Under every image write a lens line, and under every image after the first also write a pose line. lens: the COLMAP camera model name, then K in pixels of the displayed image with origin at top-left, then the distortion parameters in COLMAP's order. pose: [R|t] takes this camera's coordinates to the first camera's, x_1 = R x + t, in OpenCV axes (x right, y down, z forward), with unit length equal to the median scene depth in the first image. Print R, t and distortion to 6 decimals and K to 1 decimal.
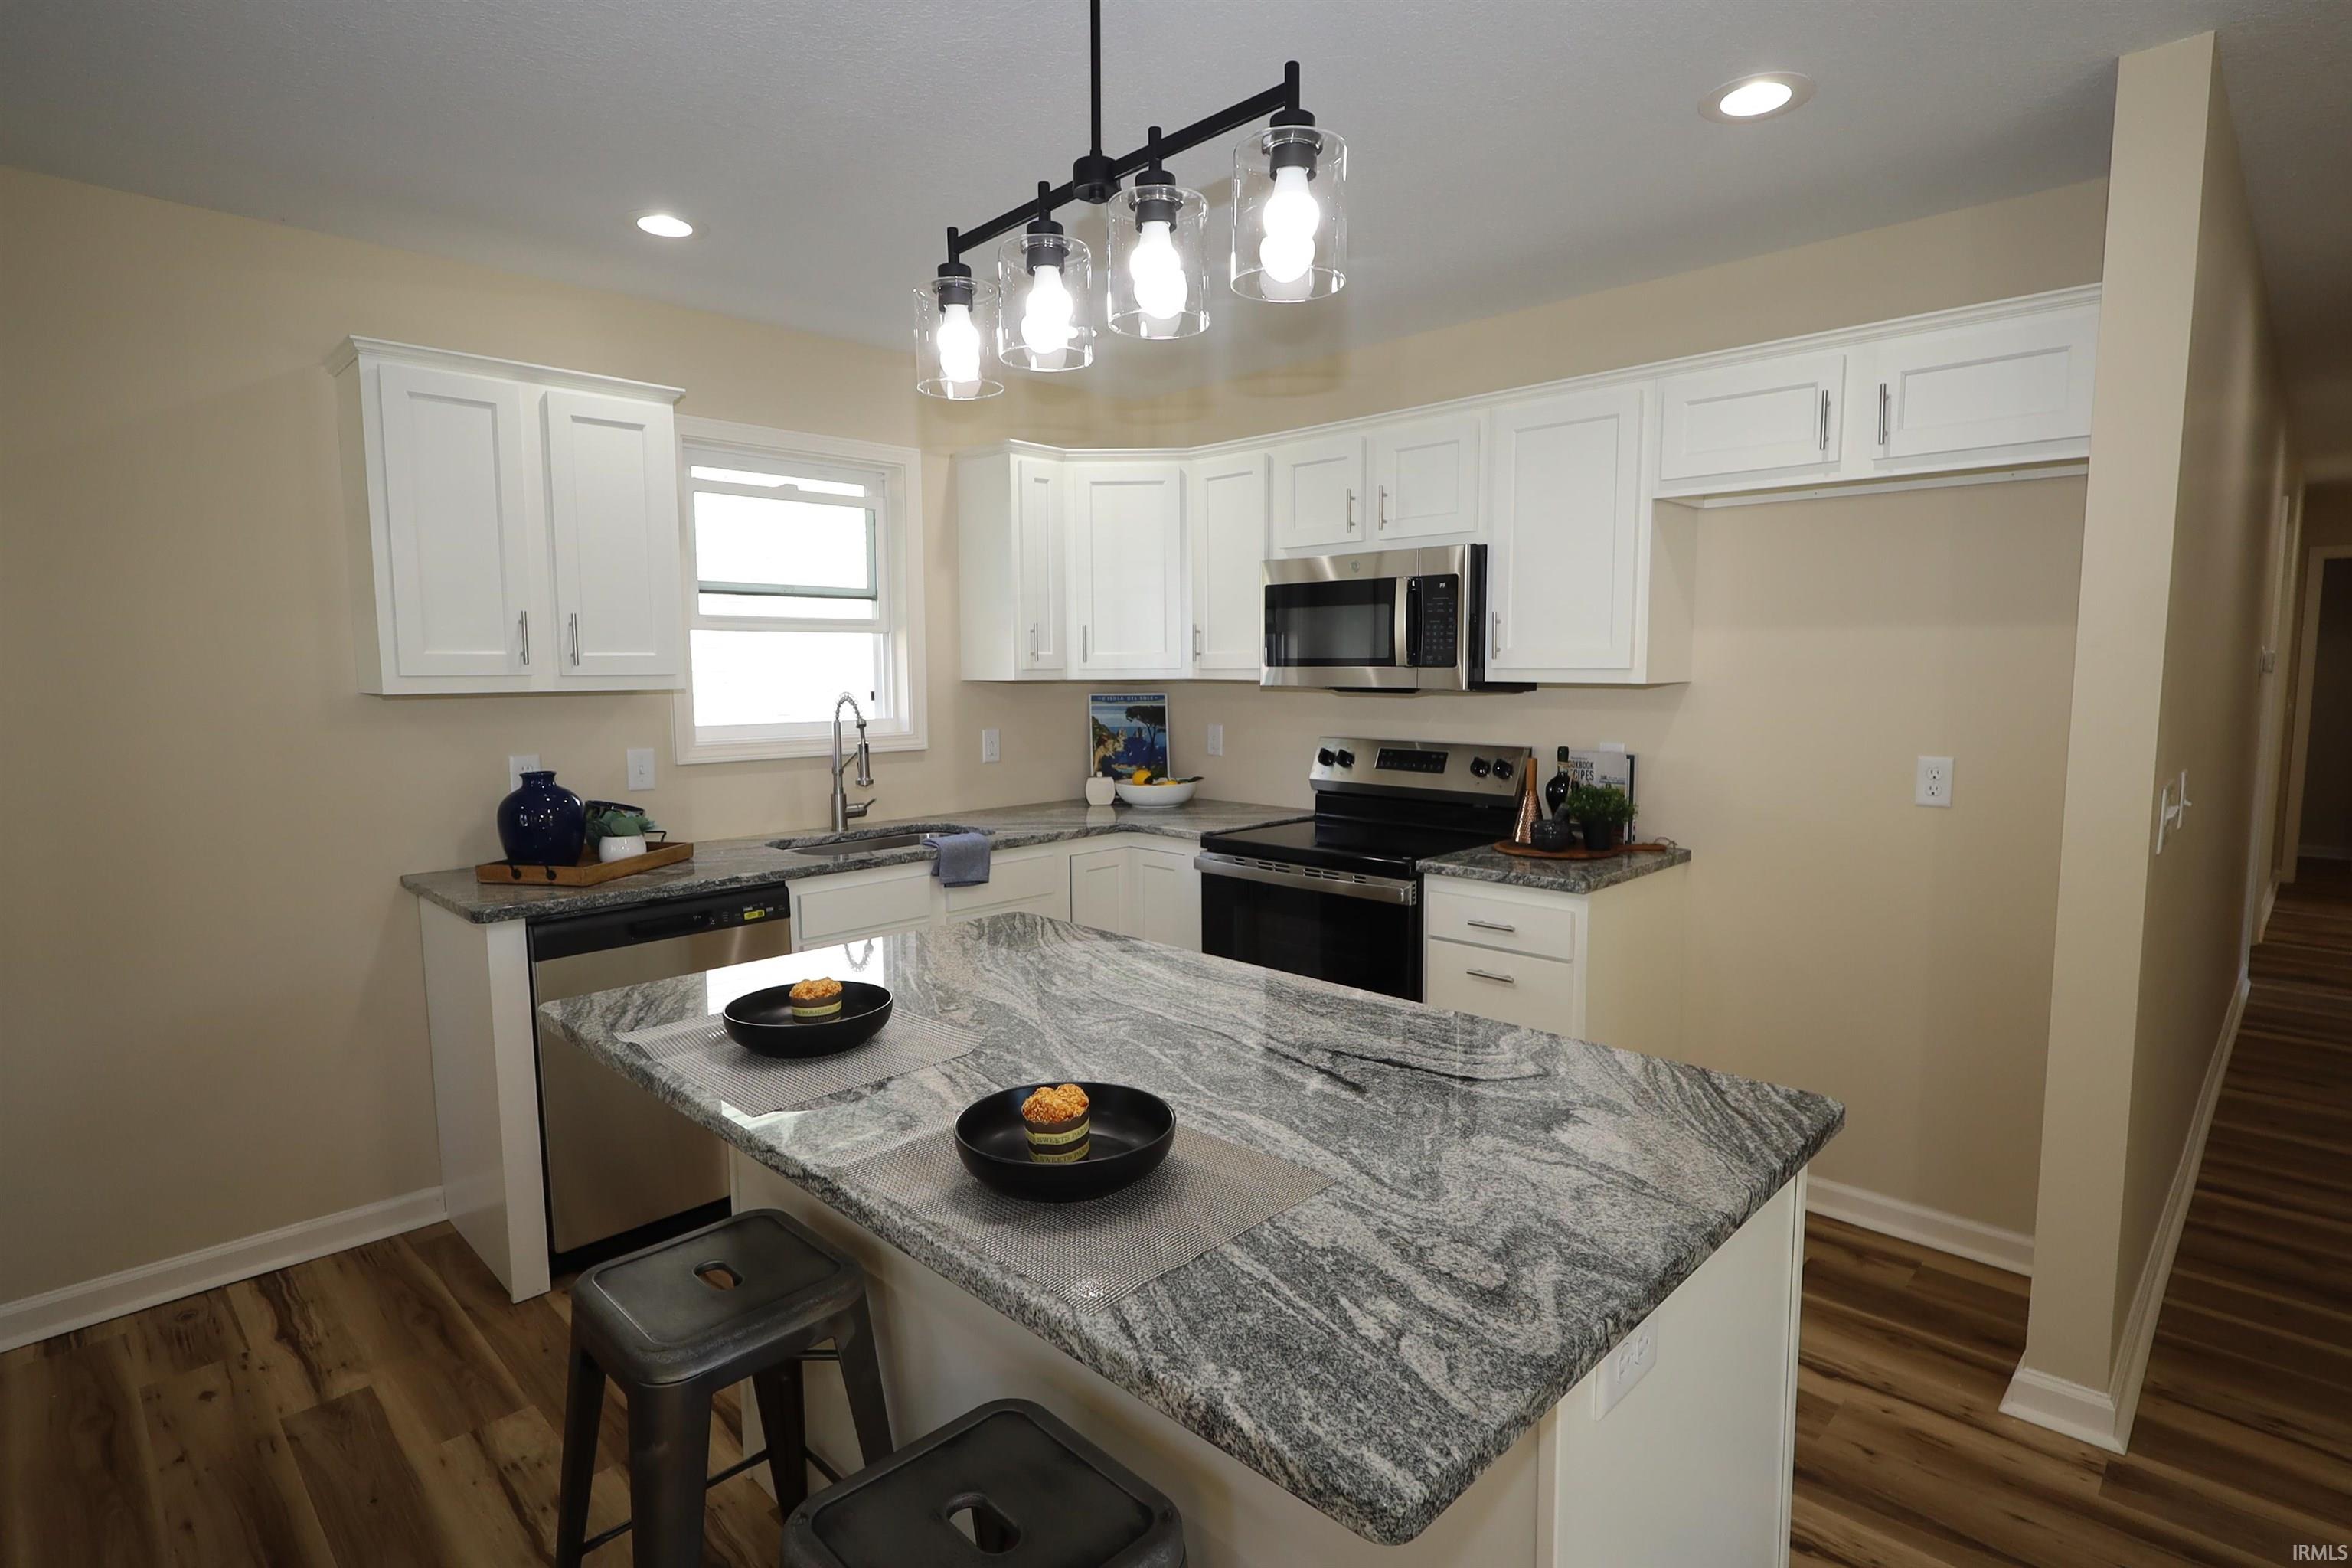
lens RADIAL K [[1163.2, 0, 1184.4], [0, 1163.2, 782.4], [0, 0, 1]] dist [-0.004655, -0.001294]
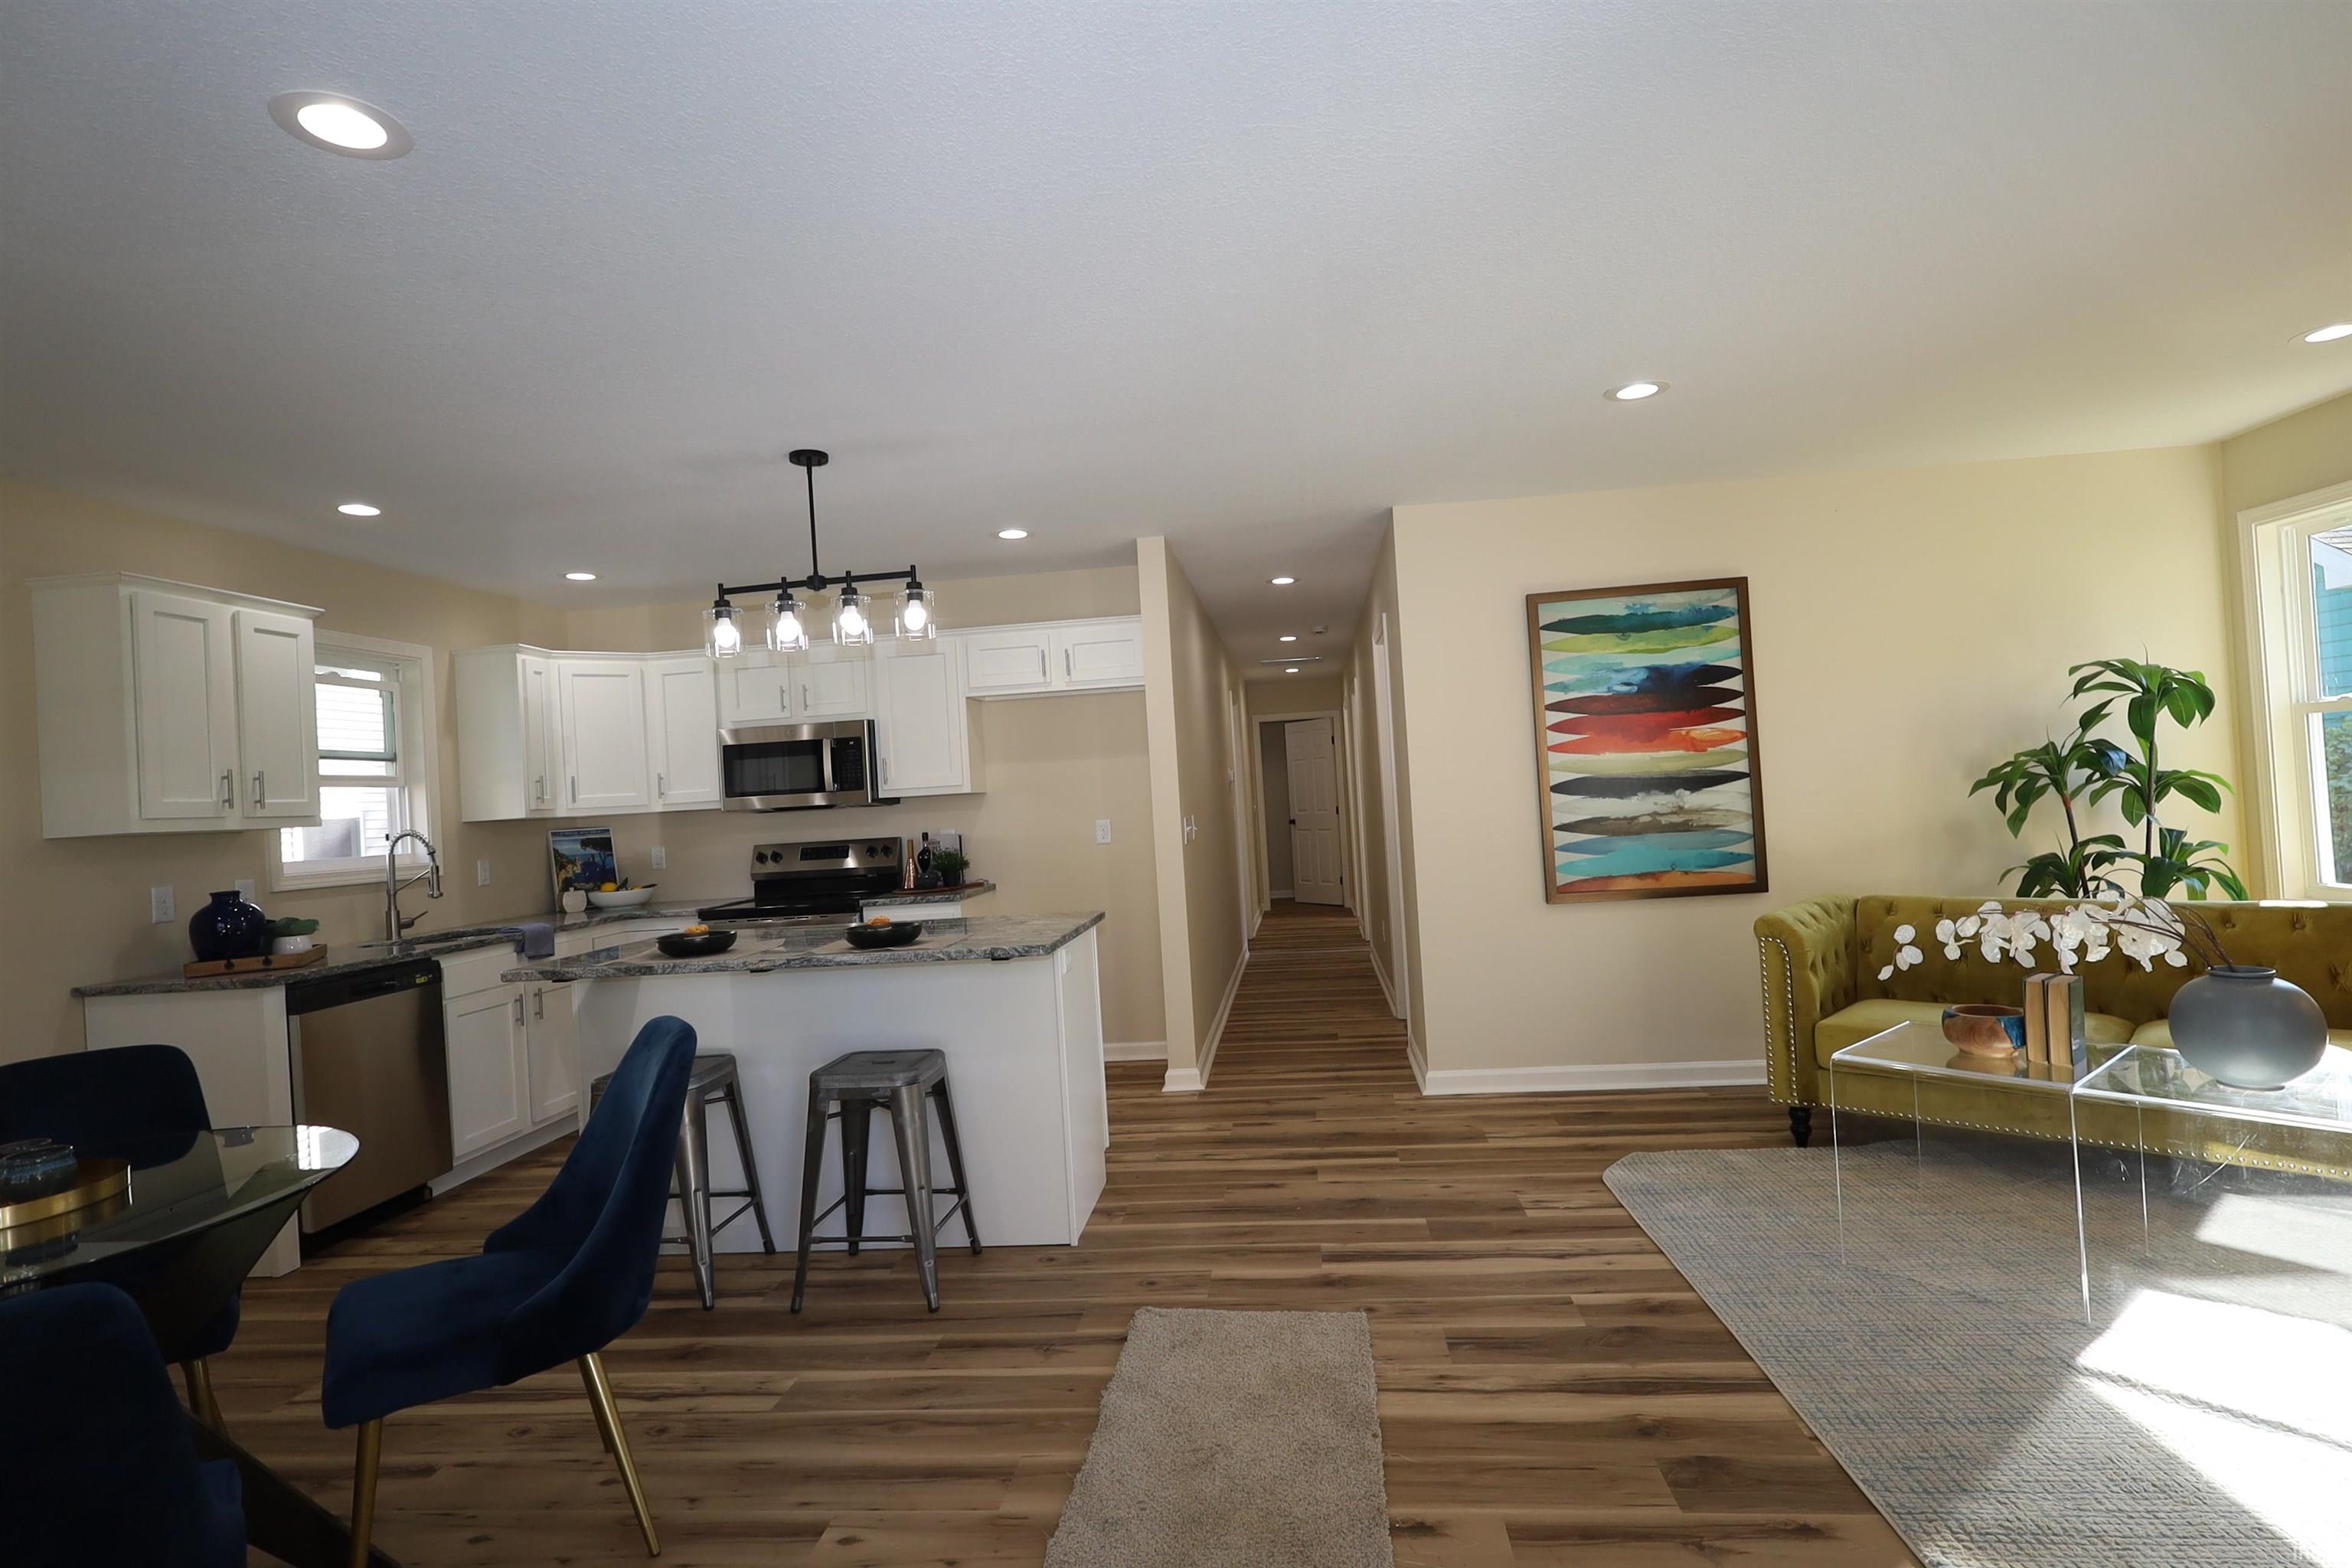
lens RADIAL K [[1163.6, 0, 1177.9], [0, 1163.6, 788.1], [0, 0, 1]] dist [-0.000925, 0.000213]
pose [[0.781428, -0.035394, 0.622990, -0.427319], [0.118657, 0.988602, -0.092668, 0.101049], [-0.612609, 0.146336, 0.776721, -0.558869]]
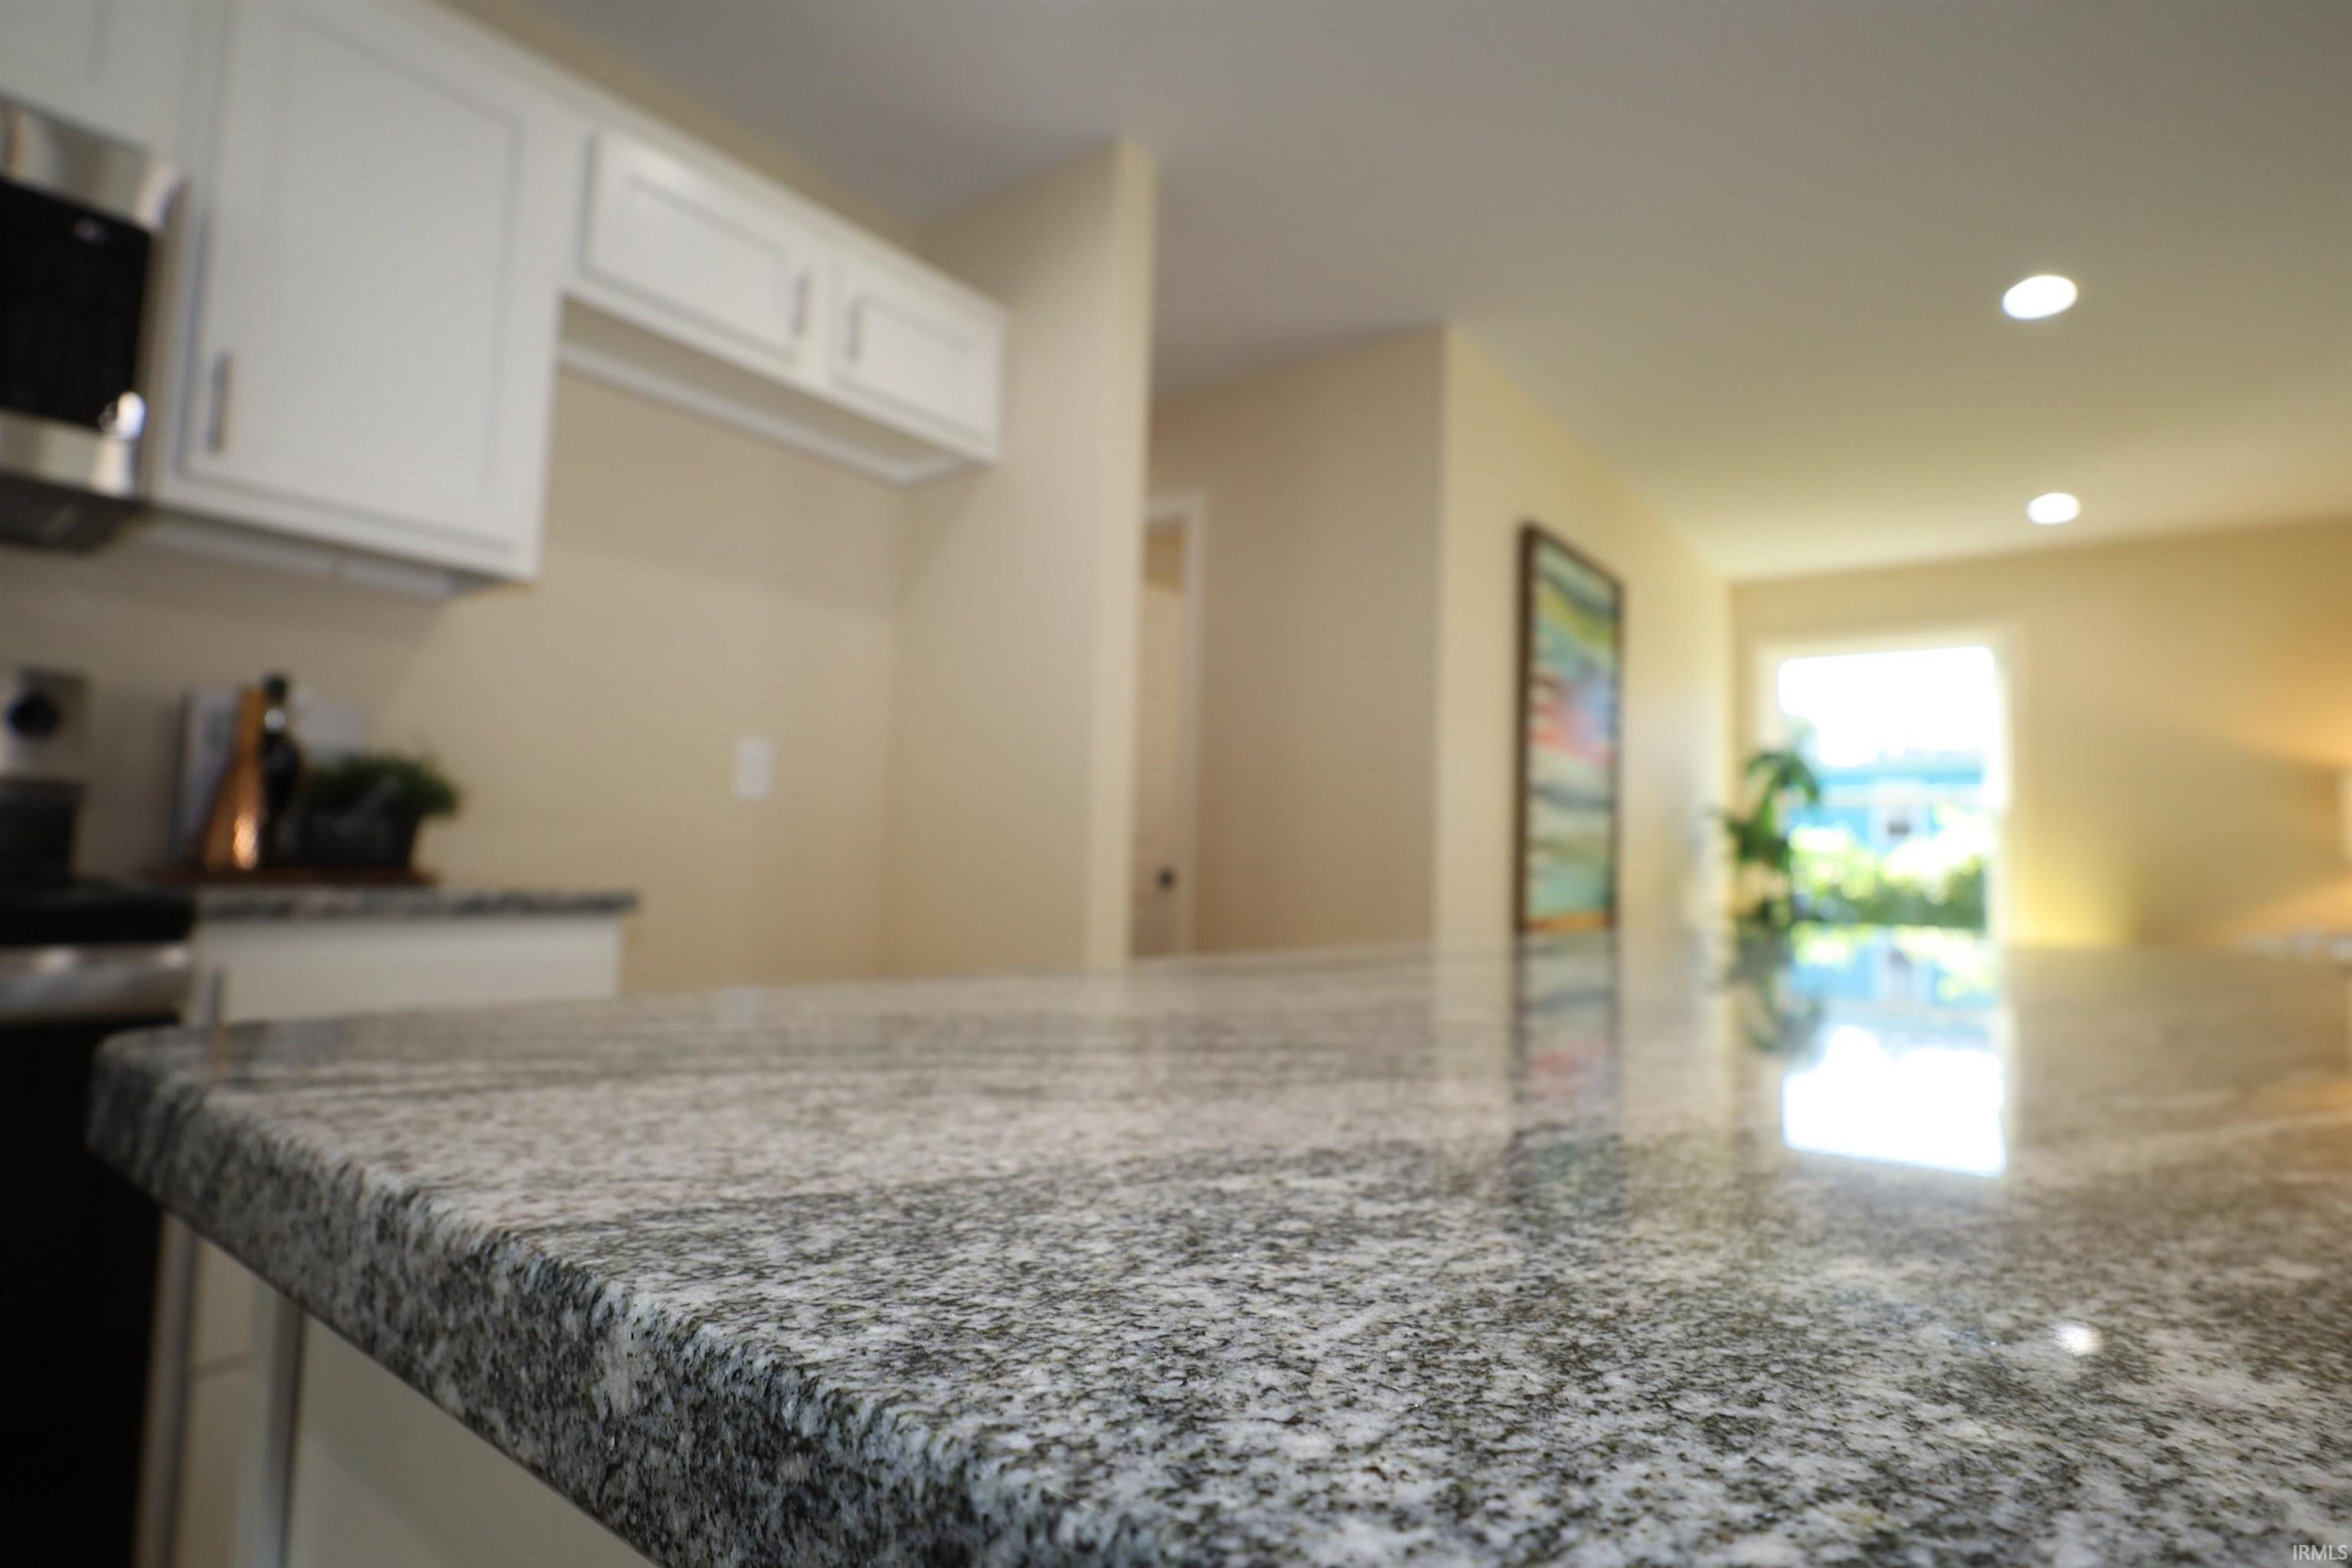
lens RADIAL K [[1163.6, 0, 1177.9], [0, 1163.6, 788.1], [0, 0, 1]] dist [-0.000925, 0.000213]
pose [[-0.109572, 0.062926, 0.991985, -0.191630], [0.065991, 0.996253, -0.055908, 0.064758], [-0.991786, 0.059336, -0.113314, 0.607363]]
